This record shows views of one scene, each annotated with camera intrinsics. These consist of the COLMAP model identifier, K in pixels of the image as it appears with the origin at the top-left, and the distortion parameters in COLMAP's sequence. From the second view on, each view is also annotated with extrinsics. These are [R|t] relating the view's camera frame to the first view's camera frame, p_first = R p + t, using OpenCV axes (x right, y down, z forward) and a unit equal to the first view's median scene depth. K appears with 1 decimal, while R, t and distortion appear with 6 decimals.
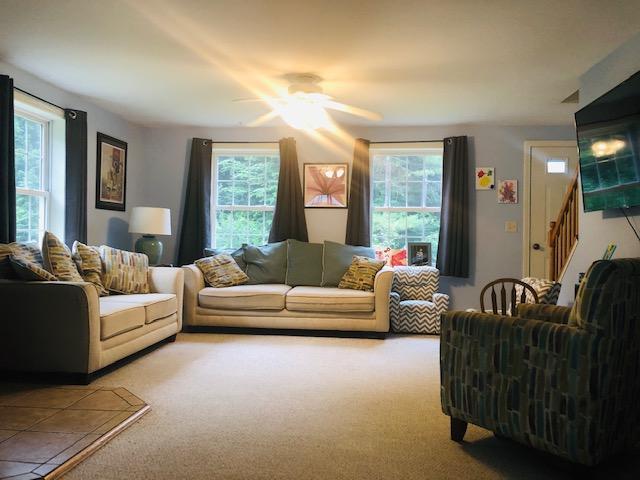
lens RADIAL K [[530.1, 0, 319.0], [0, 530.1, 241.4], [0, 0, 1]] dist [0.047551, -0.062039]
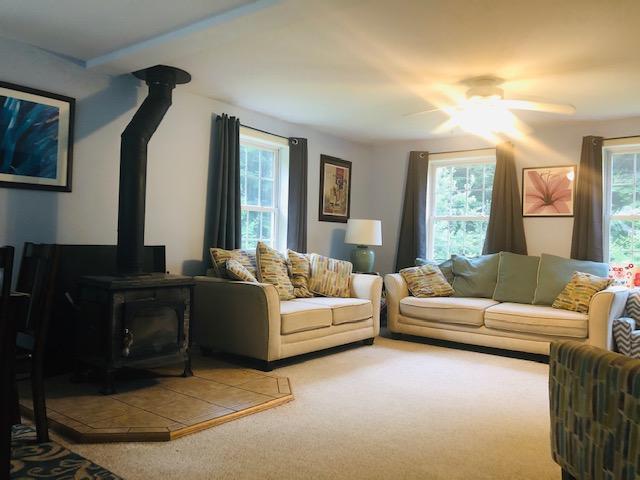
lens RADIAL K [[530.1, 0, 317.2], [0, 530.1, 239.4], [0, 0, 1]] dist [0.047551, -0.062039]
pose [[0.844144, 0.007446, -0.536064, 0.210242], [-0.019715, 0.999658, -0.017160, -0.003057], [0.535753, 0.025054, 0.844003, 0.043267]]
